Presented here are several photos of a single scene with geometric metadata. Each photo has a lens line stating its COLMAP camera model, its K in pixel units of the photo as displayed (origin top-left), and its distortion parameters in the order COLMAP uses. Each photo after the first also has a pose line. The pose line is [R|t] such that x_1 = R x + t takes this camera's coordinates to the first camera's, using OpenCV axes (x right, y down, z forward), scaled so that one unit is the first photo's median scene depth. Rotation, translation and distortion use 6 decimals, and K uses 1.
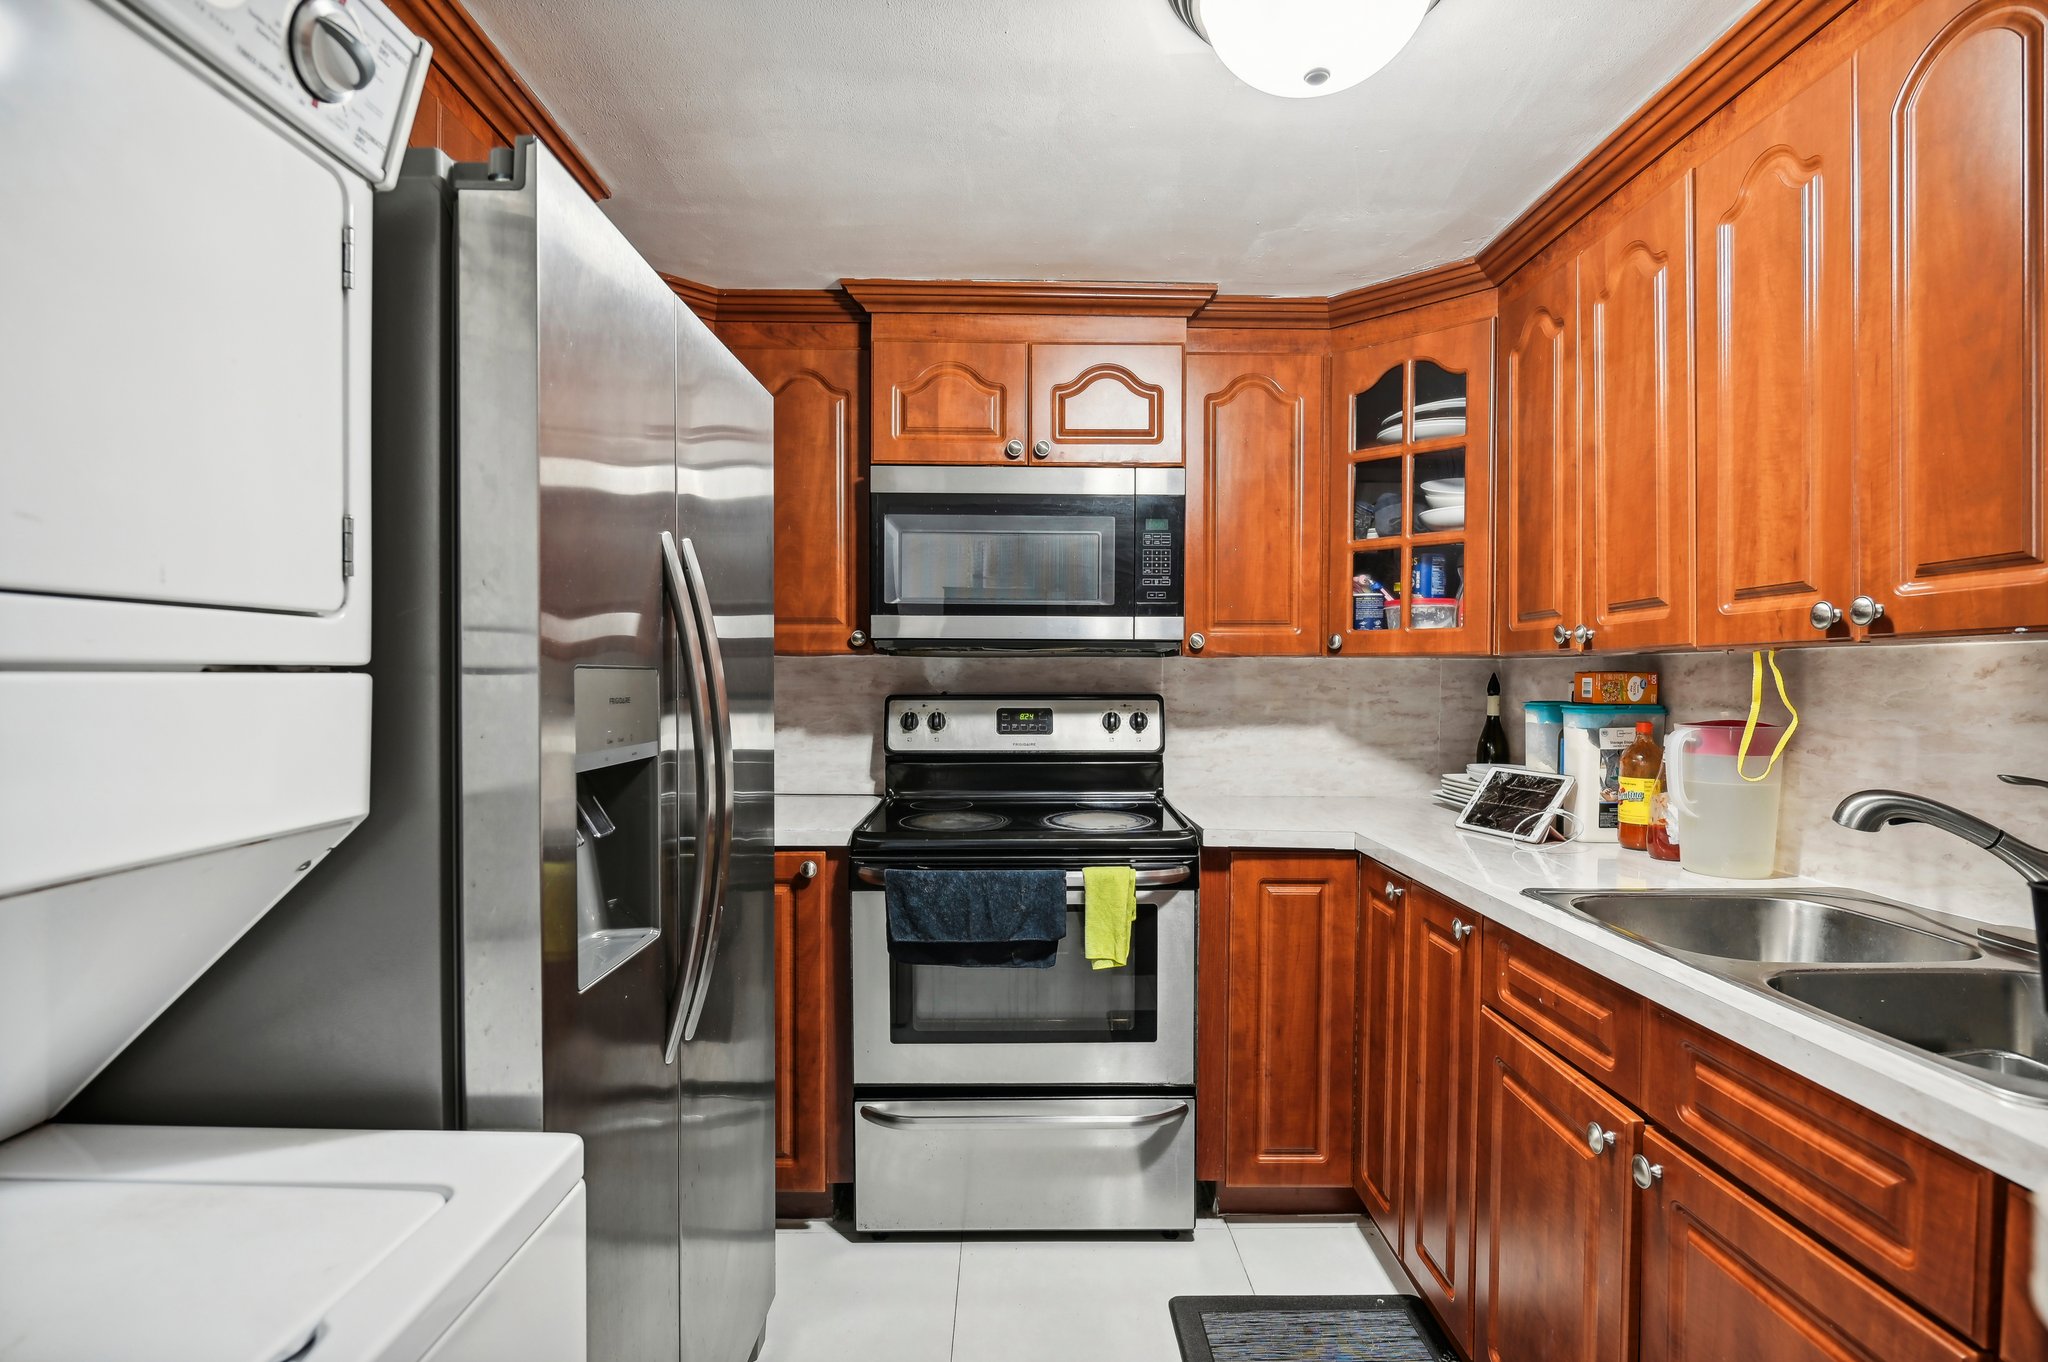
lens RADIAL K [[1024.2, 0, 1024.7], [0, 1024.2, 689.0], [0, 0, 1]] dist [-0.006687, -0.000249]
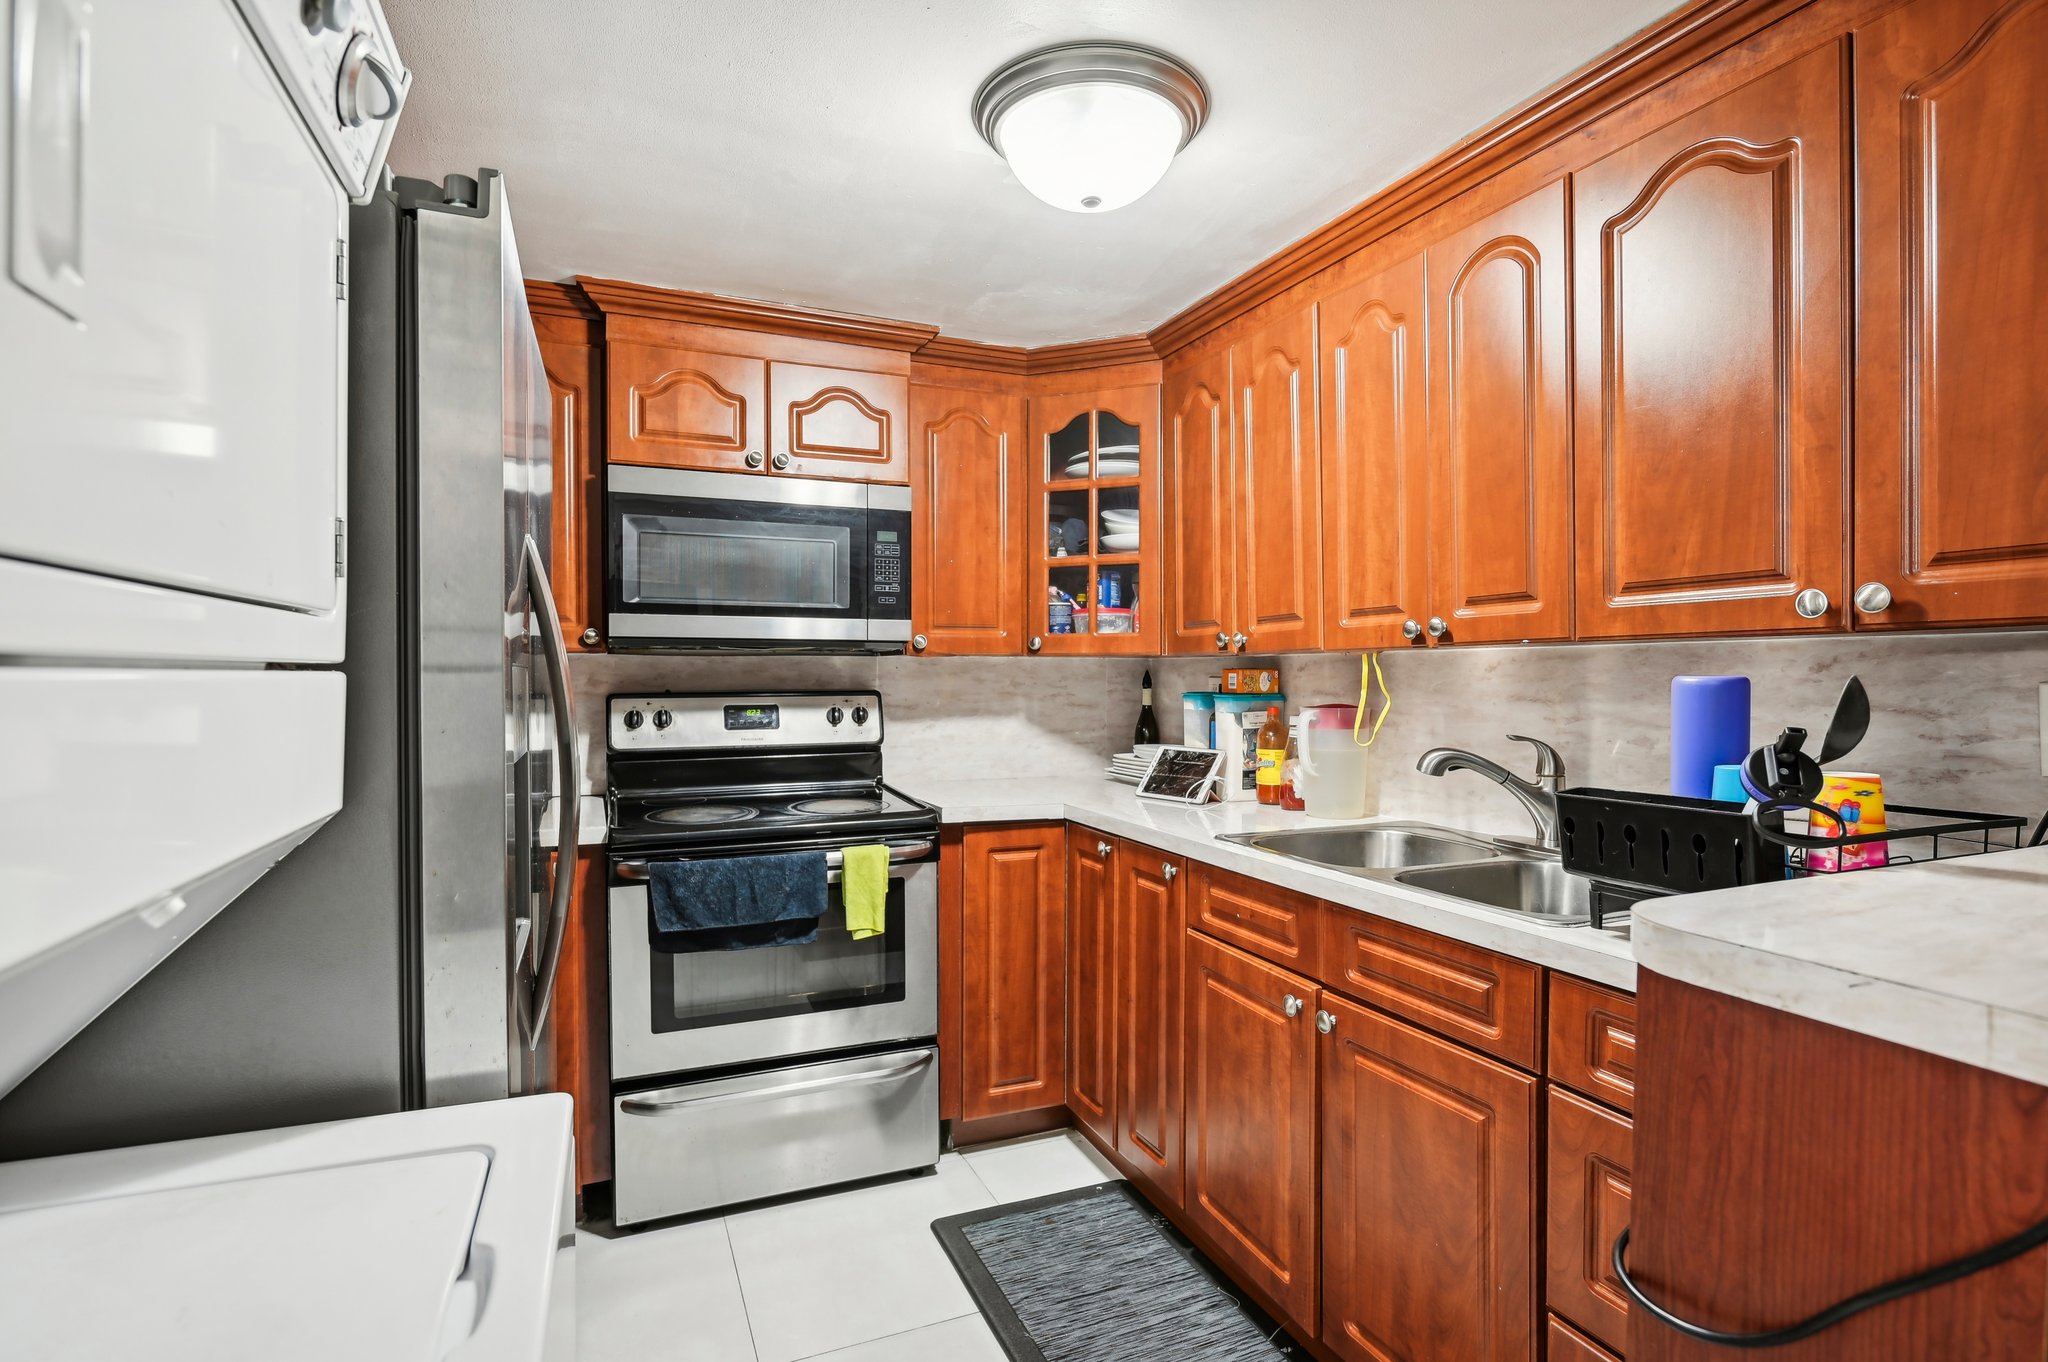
lens RADIAL K [[1024.2, 0, 1023.7], [0, 1024.2, 673.5], [0, 0, 1]] dist [-0.006687, -0.000249]
pose [[0.926345, -0.003488, 0.376659, -0.180847], [0.008449, 0.999898, -0.011520, 0.001898], [-0.376581, 0.013854, 0.926280, -0.094330]]
